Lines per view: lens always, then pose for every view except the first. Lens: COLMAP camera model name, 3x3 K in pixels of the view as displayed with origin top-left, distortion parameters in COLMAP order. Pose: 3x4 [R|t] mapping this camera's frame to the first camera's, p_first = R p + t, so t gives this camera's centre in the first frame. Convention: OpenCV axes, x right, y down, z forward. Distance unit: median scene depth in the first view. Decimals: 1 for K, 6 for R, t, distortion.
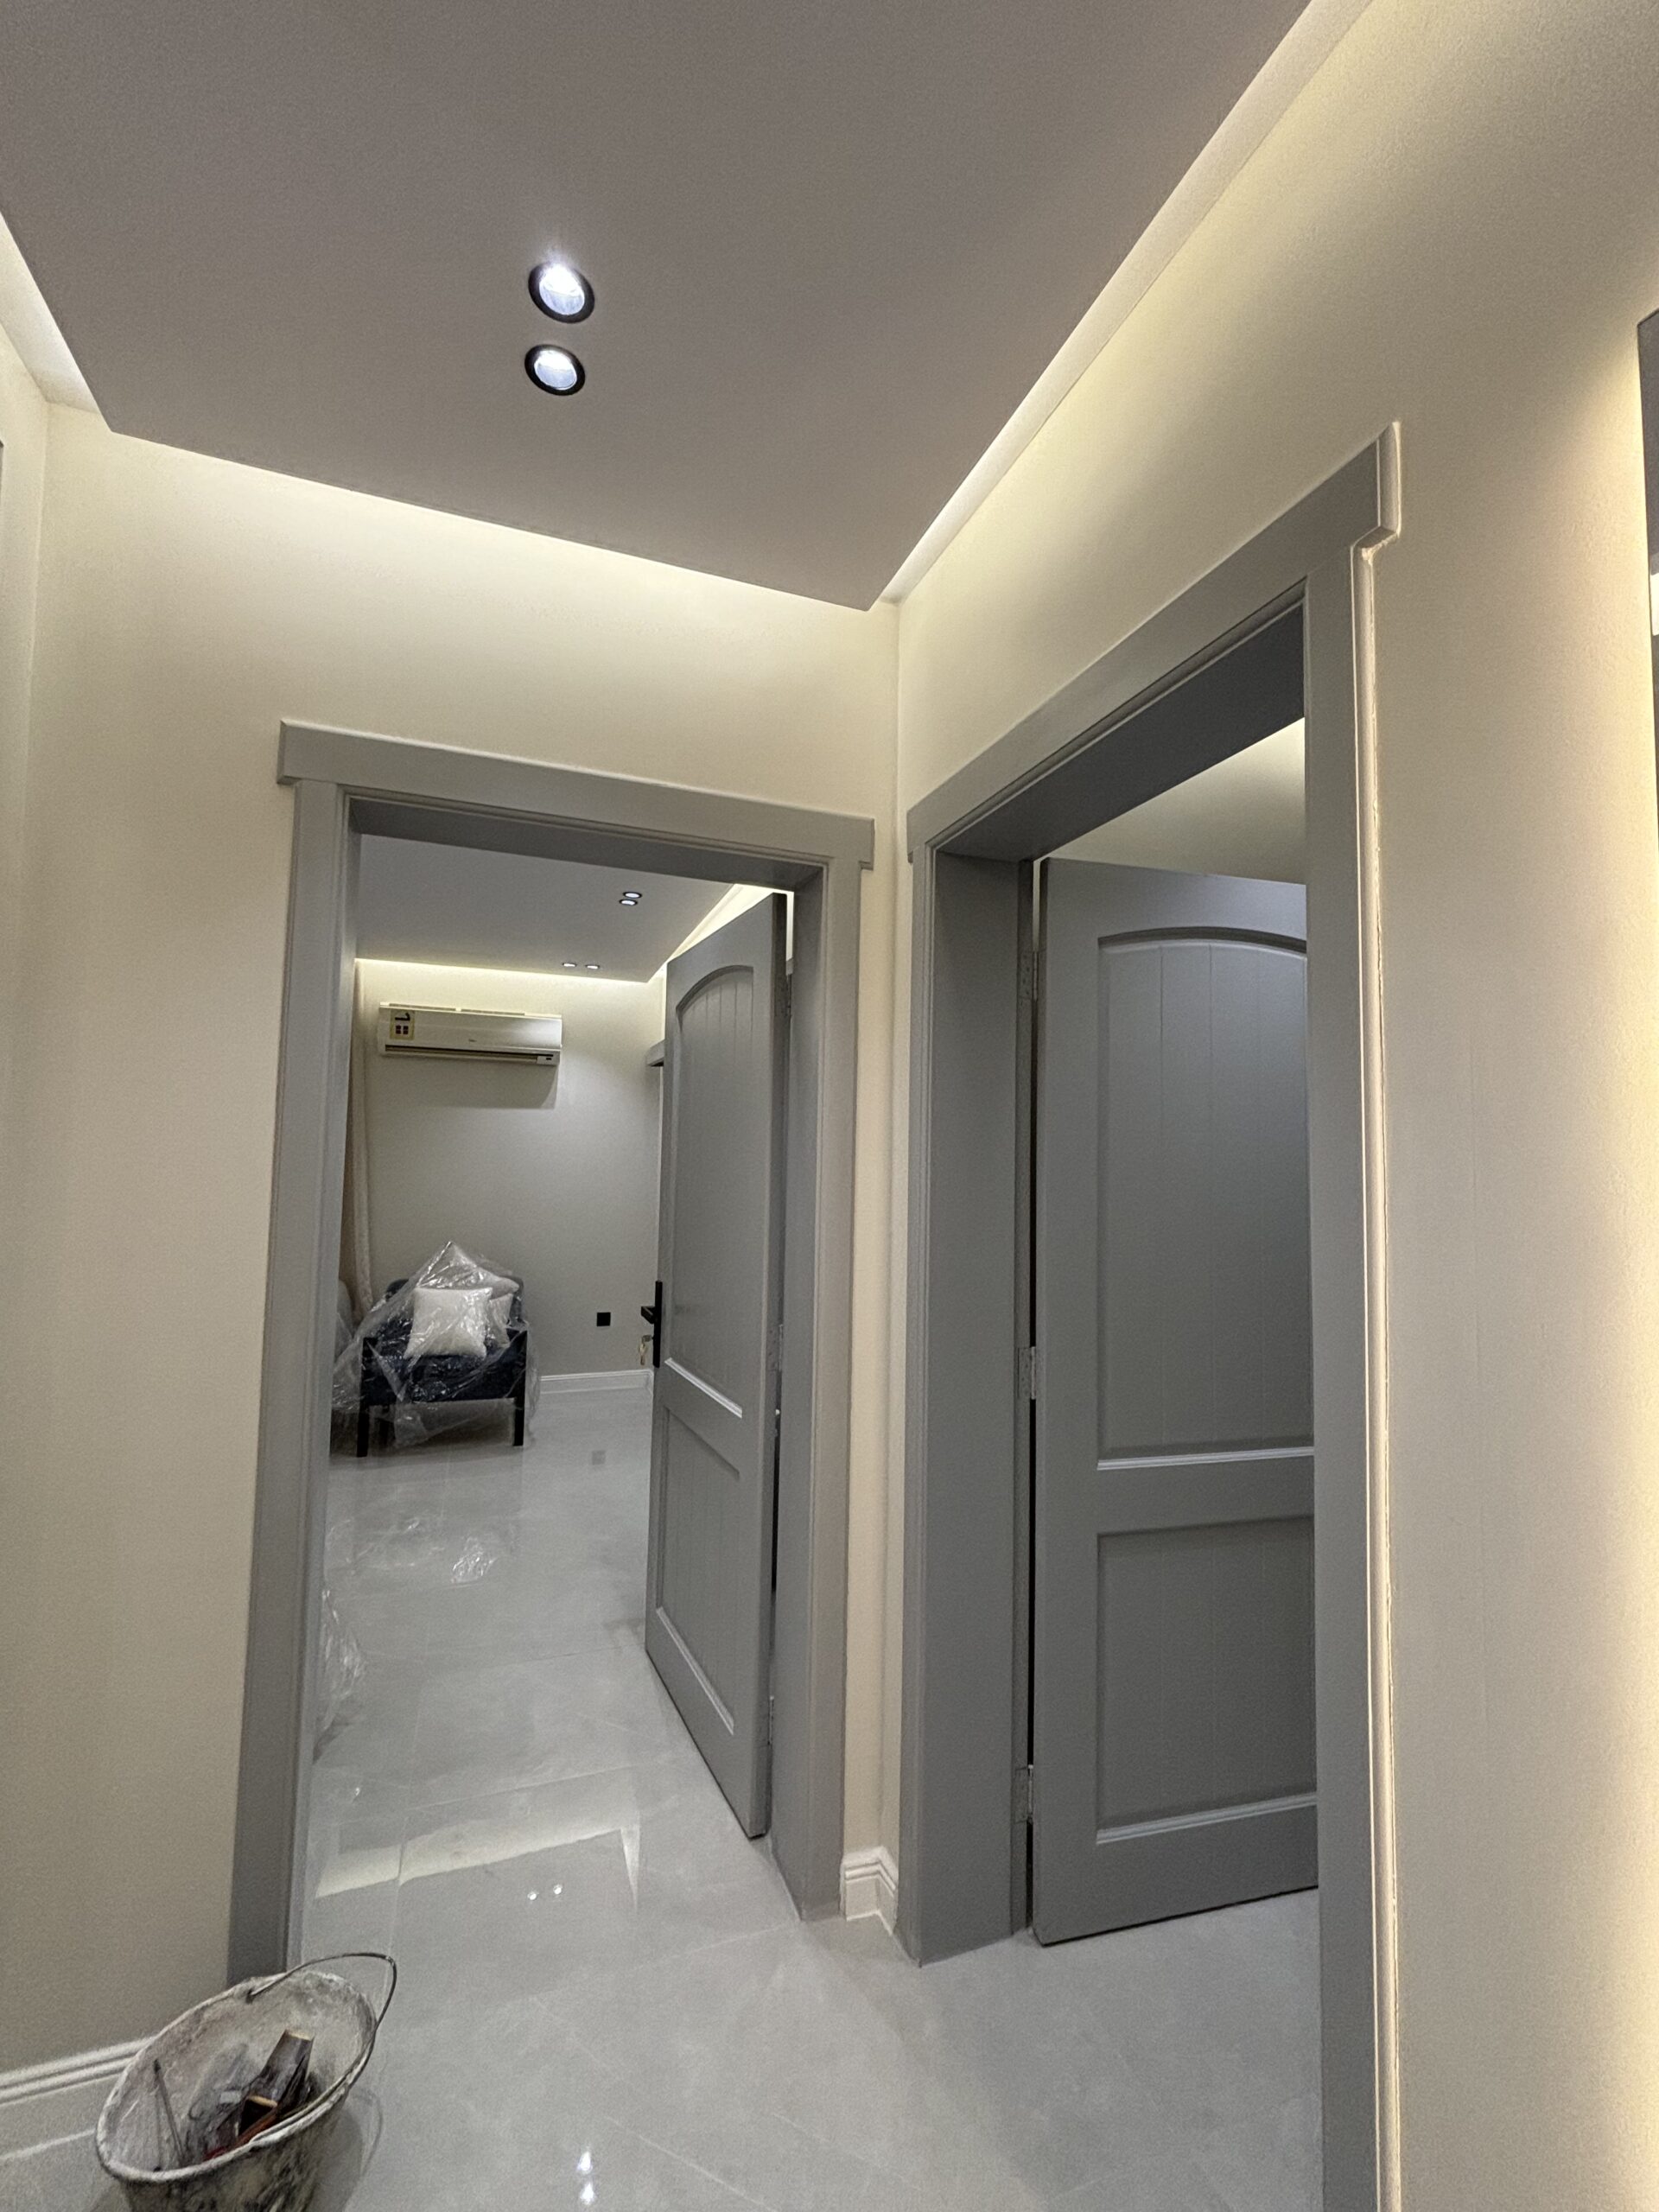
lens RADIAL K [[894.6, 0, 839.5], [0, 894.6, 1094.2], [0, 0, 1]] dist [0.004062, -0.001283]
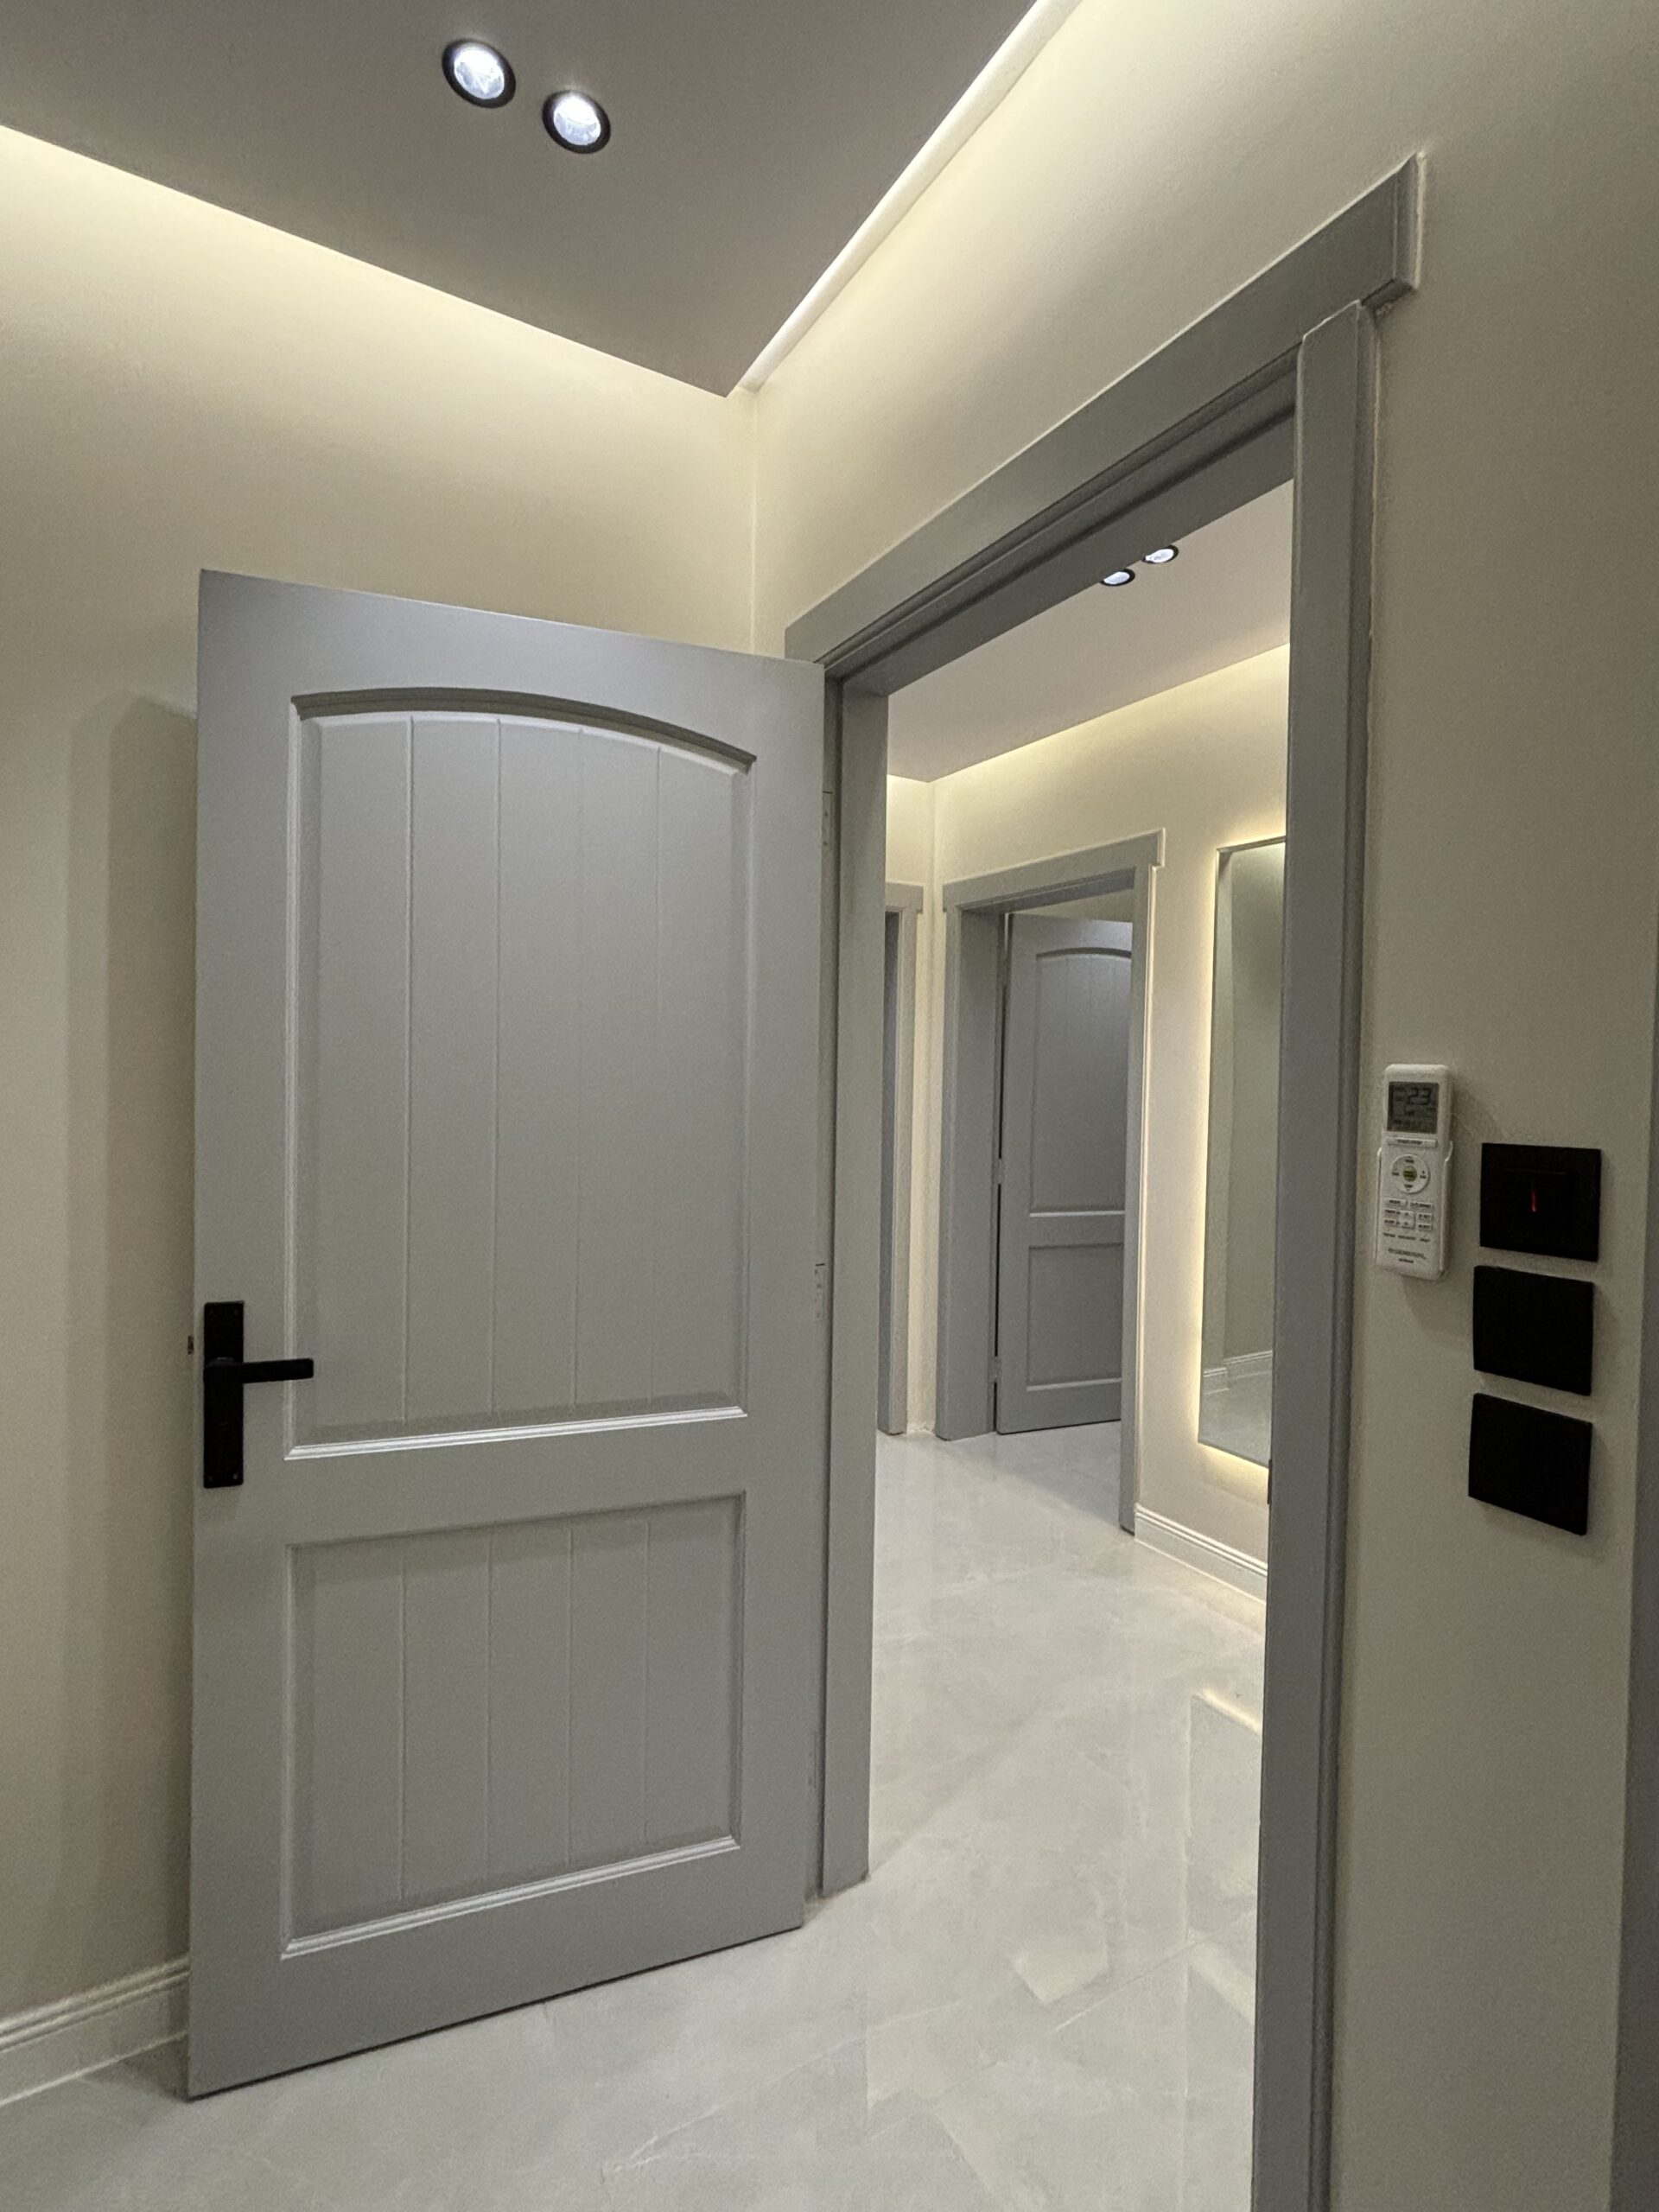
lens RADIAL K [[1045.4, 0, 825.8], [0, 1045.4, 1105.8], [0, 0, 1]] dist [0.000799, 0.001466]
pose [[0.982074, -0.017069, 0.187723, -0.614634], [-0.004262, 0.993627, 0.112640, -0.101835], [-0.188449, -0.111421, 0.975742, -1.214707]]
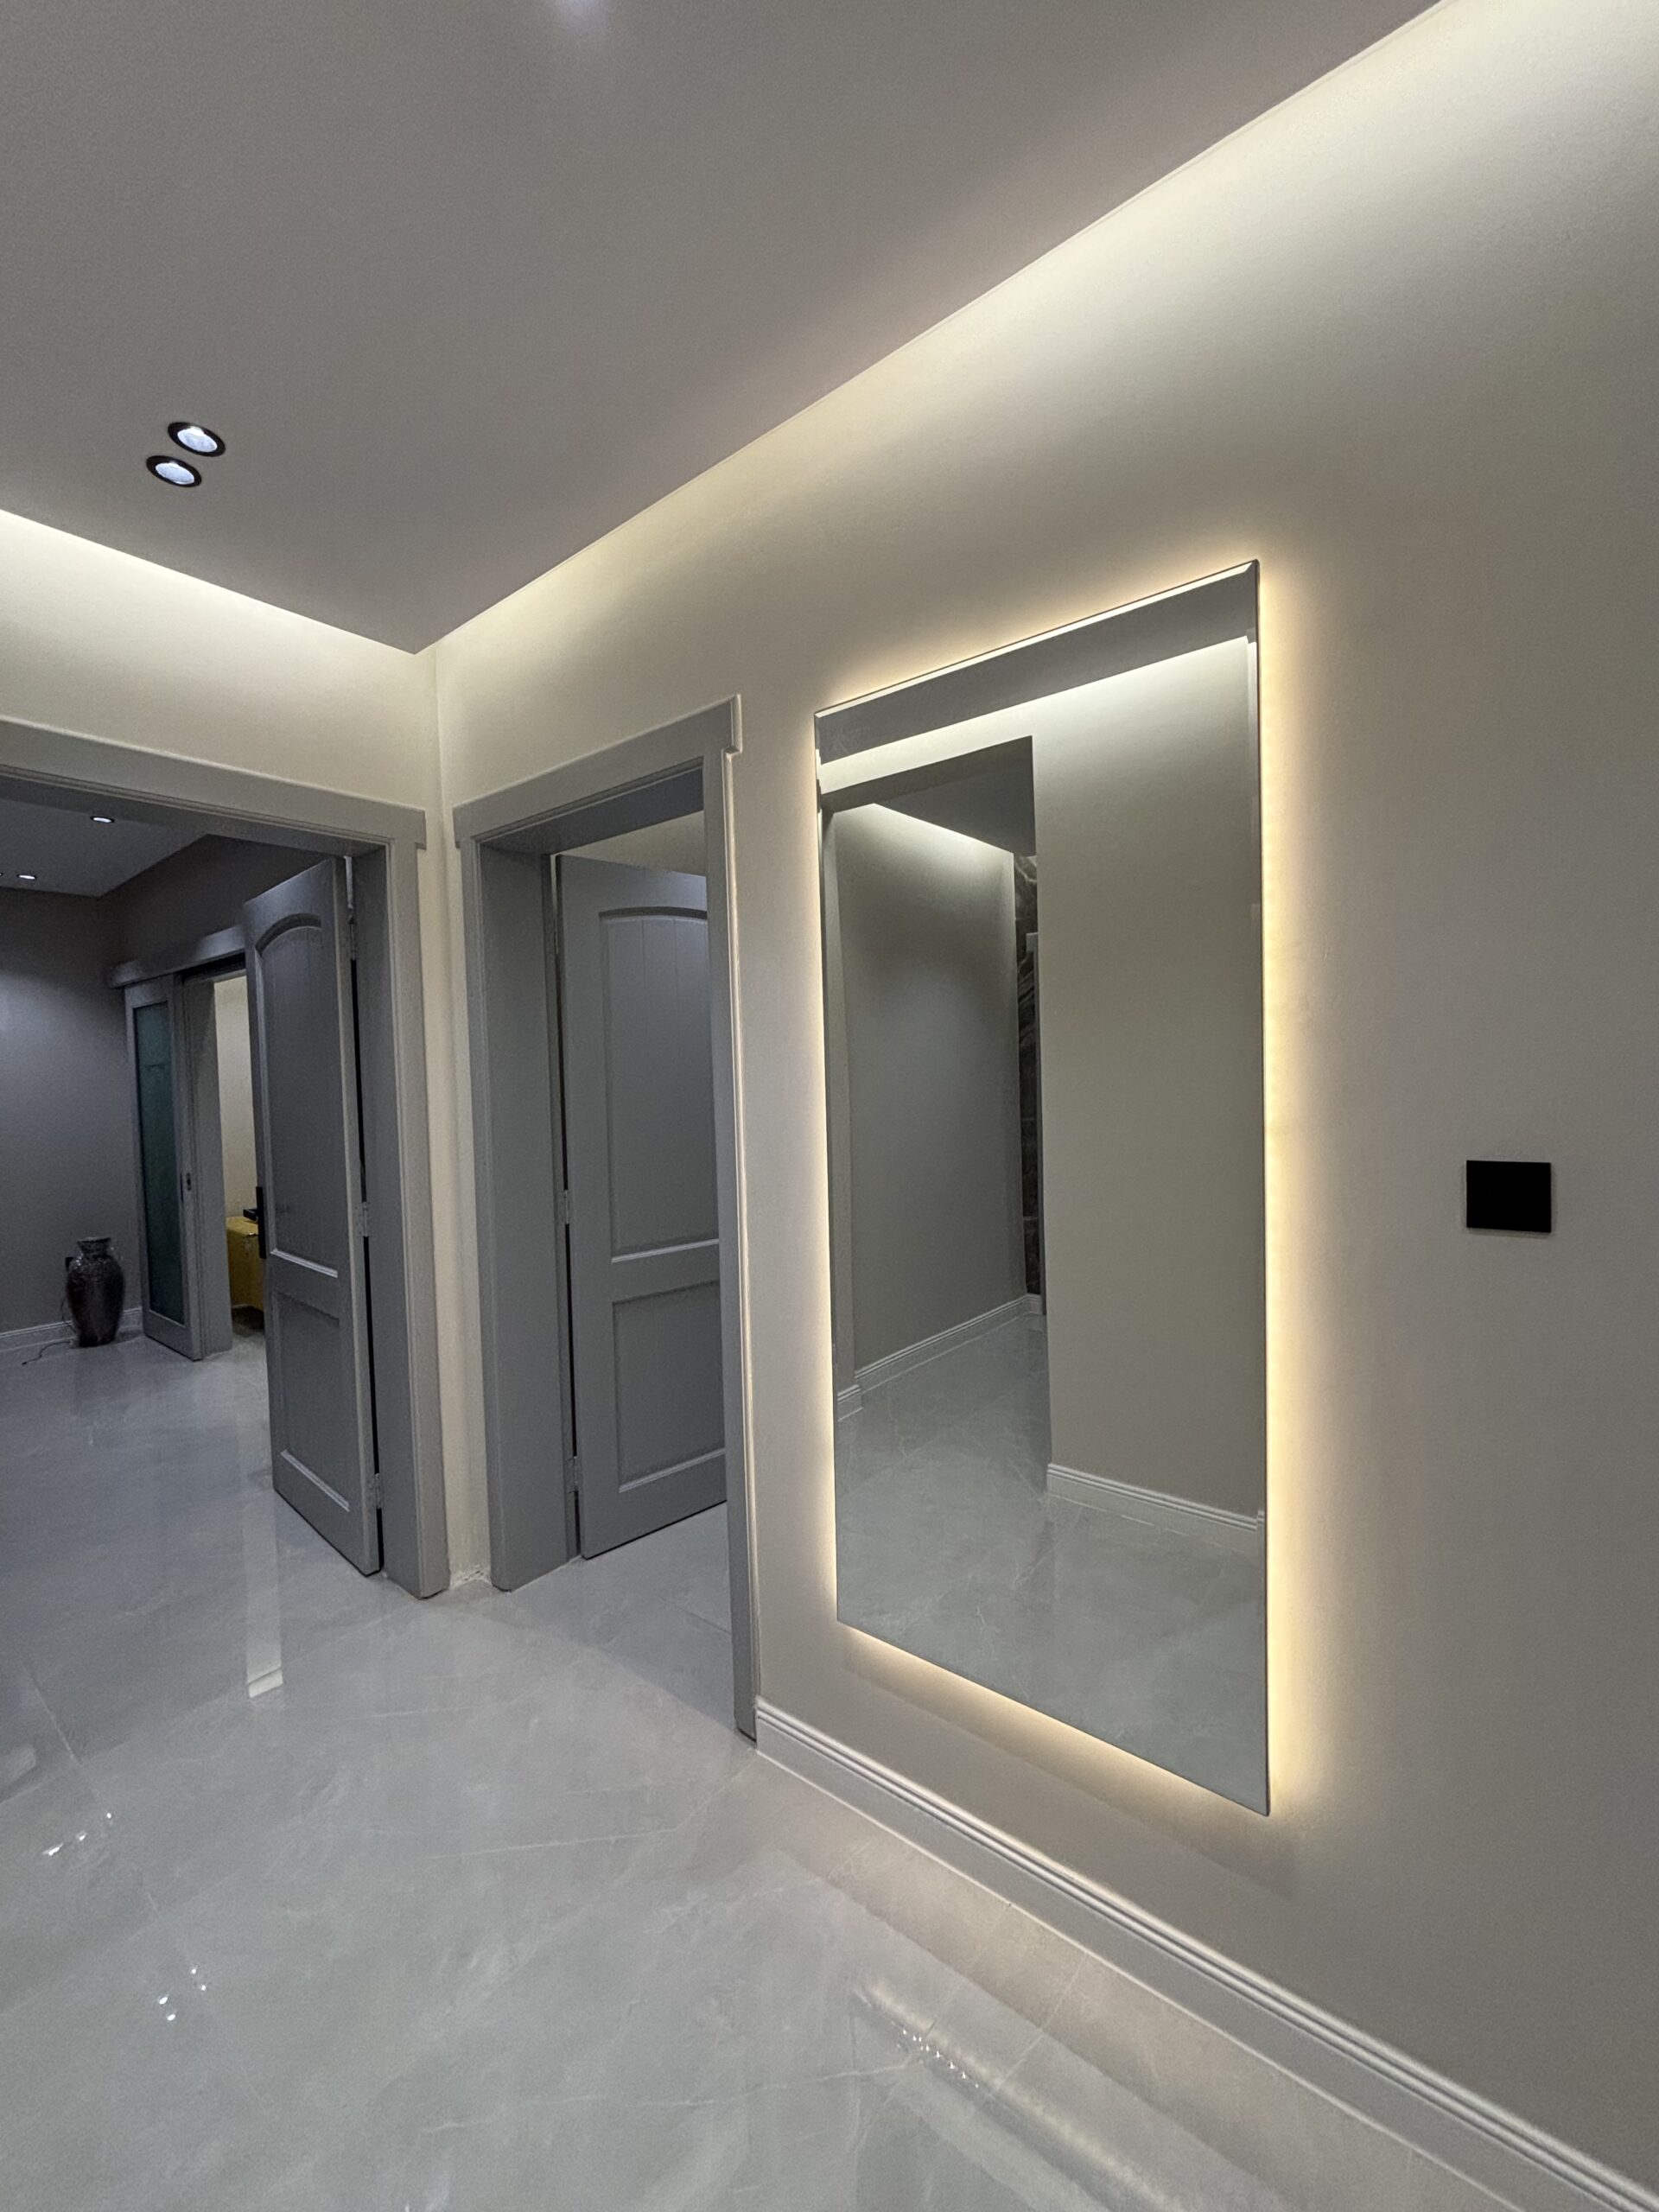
lens RADIAL K [[894.6, 0, 820.5], [0, 894.6, 1102.4], [0, 0, 1]] dist [0.004062, -0.001283]
pose [[0.858866, -0.065587, 0.507983, -0.165897], [0.012263, 0.994117, 0.107619, -0.018306], [-0.512053, -0.086201, 0.854618, -0.475897]]
